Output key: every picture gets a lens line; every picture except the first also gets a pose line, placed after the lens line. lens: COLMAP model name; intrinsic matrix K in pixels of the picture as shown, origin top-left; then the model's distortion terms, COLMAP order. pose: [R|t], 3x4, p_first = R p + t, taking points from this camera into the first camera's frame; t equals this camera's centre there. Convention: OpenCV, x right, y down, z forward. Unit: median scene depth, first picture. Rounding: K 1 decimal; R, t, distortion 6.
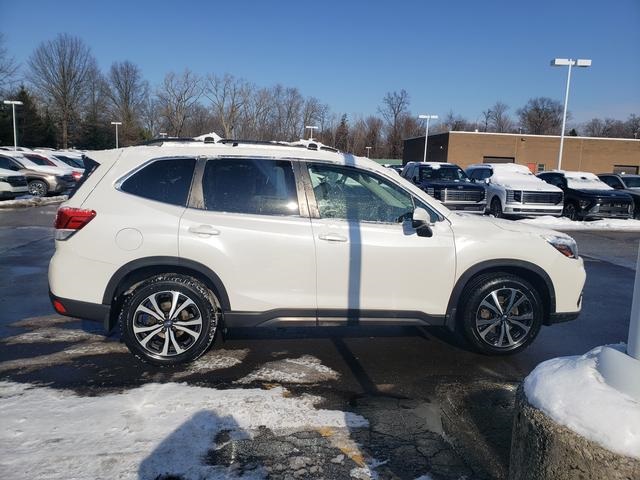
lens RADIAL K [[513.4, 0, 320.0], [0, 513.4, 234.1], [0, 0, 1]] dist [0.067099, -0.065198]
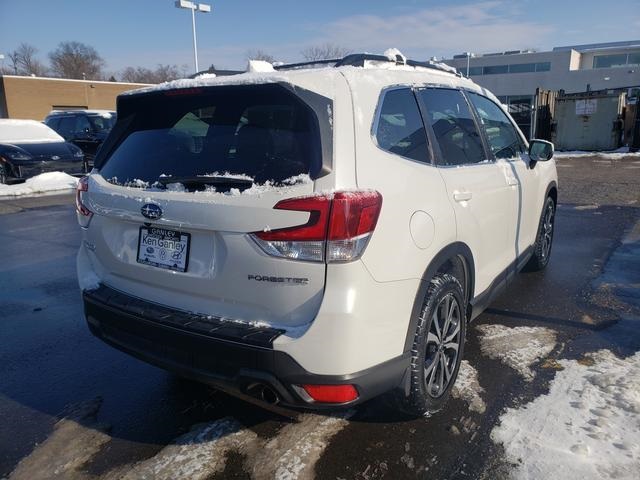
lens RADIAL K [[513.4, 0, 324.1], [0, 513.4, 234.0], [0, 0, 1]] dist [0.067099, -0.065198]
pose [[0.632869, -0.212617, 0.744493, -0.811228], [0.143600, 0.977106, 0.156978, -0.085724], [-0.760826, 0.007563, 0.648912, 0.657437]]
